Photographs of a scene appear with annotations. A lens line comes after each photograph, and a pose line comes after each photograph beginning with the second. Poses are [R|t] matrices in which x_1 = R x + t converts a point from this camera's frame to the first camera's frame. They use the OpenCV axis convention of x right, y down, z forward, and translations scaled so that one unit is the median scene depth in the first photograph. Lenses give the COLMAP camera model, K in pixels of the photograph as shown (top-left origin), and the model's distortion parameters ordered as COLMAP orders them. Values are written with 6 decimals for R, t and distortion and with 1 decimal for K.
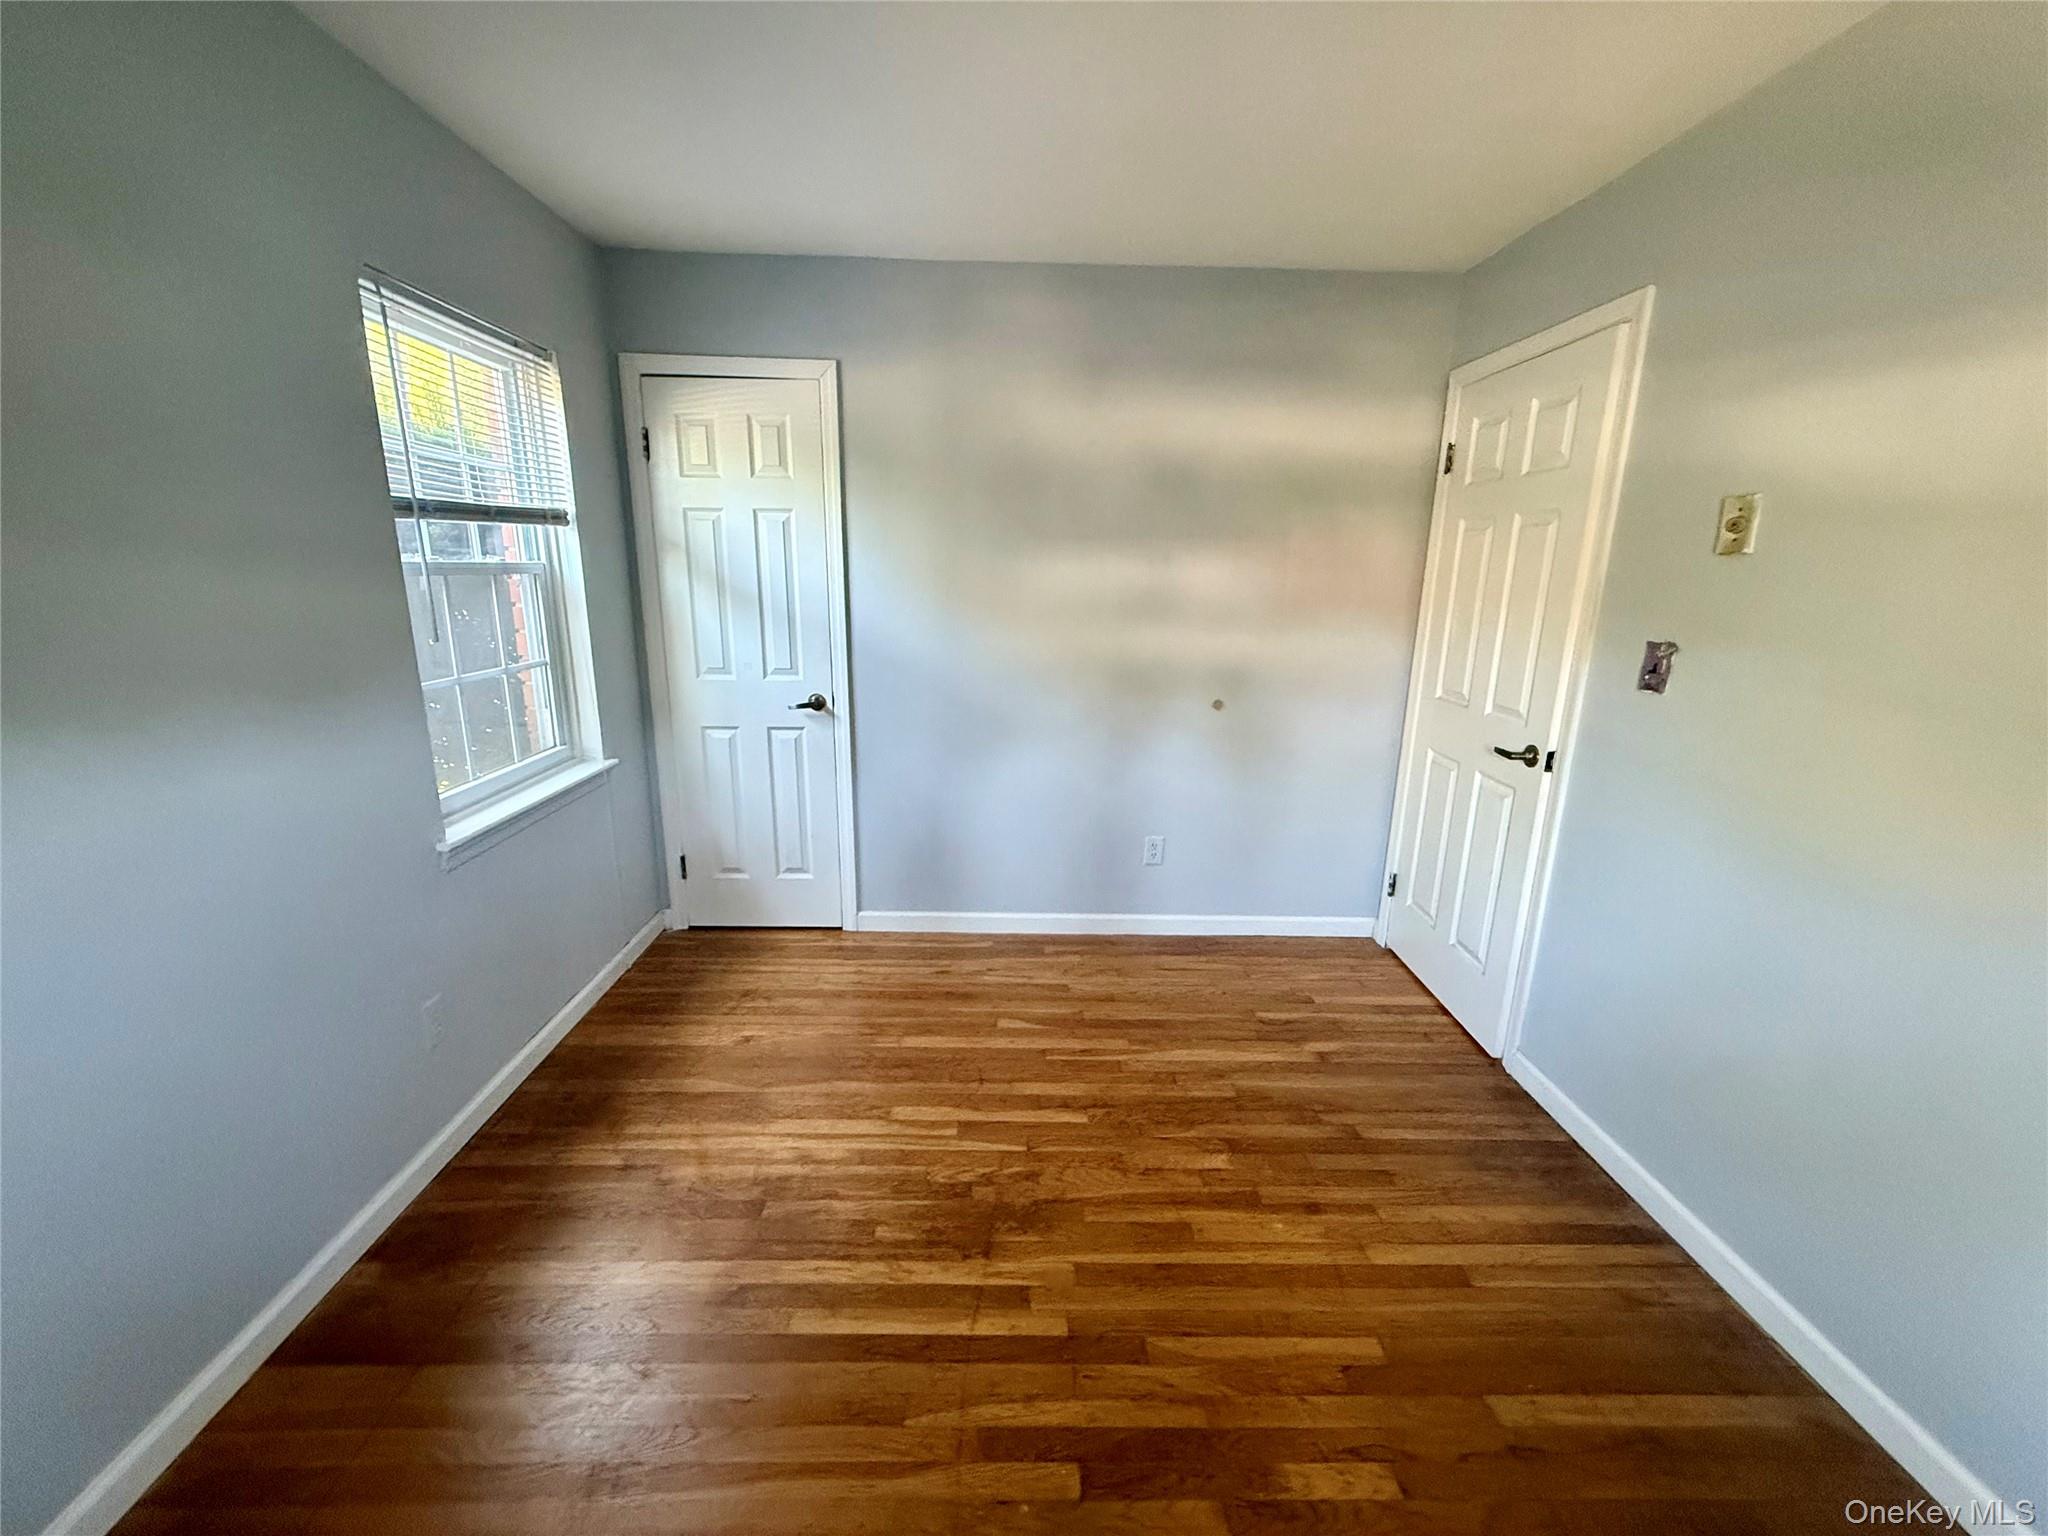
lens RADIAL K [[819.0, 0, 1017.2], [0, 819.0, 763.6], [0, 0, 1]] dist [0.002612, 0.000157]
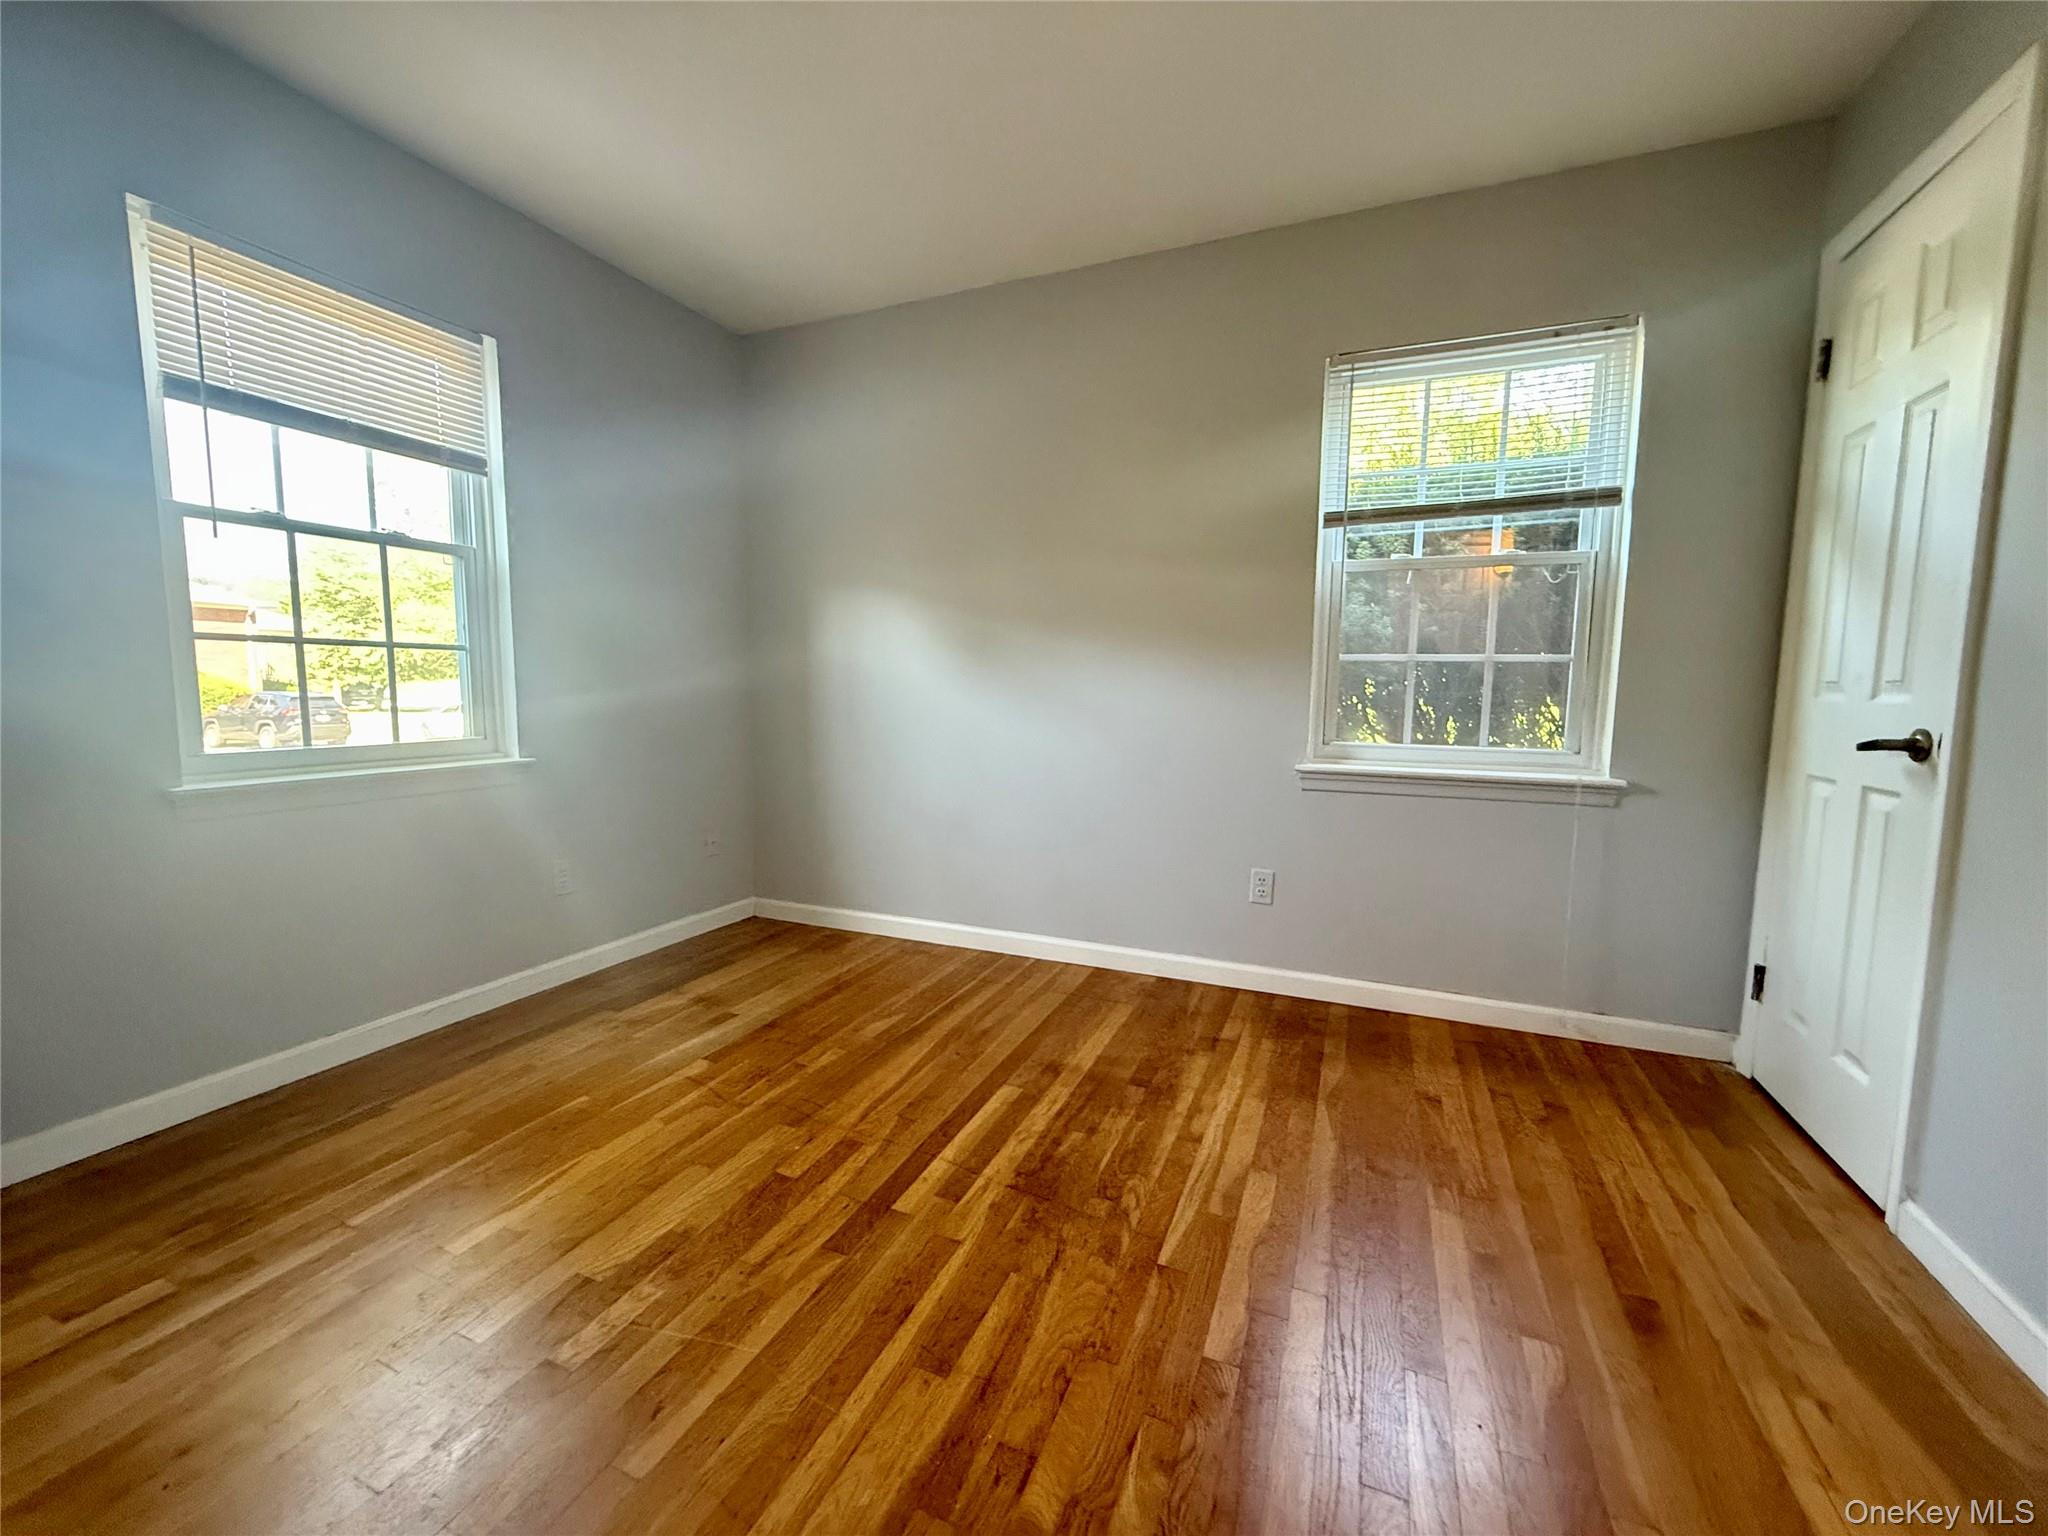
lens RADIAL K [[819.0, 0, 1018.8], [0, 819.0, 769.7], [0, 0, 1]] dist [0.002612, 0.000157]
pose [[-0.408349, 0.075979, -0.909658, 0.722824], [-0.233442, 0.954700, 0.184534, -0.037975], [0.882471, 0.287707, -0.372114, 1.117752]]
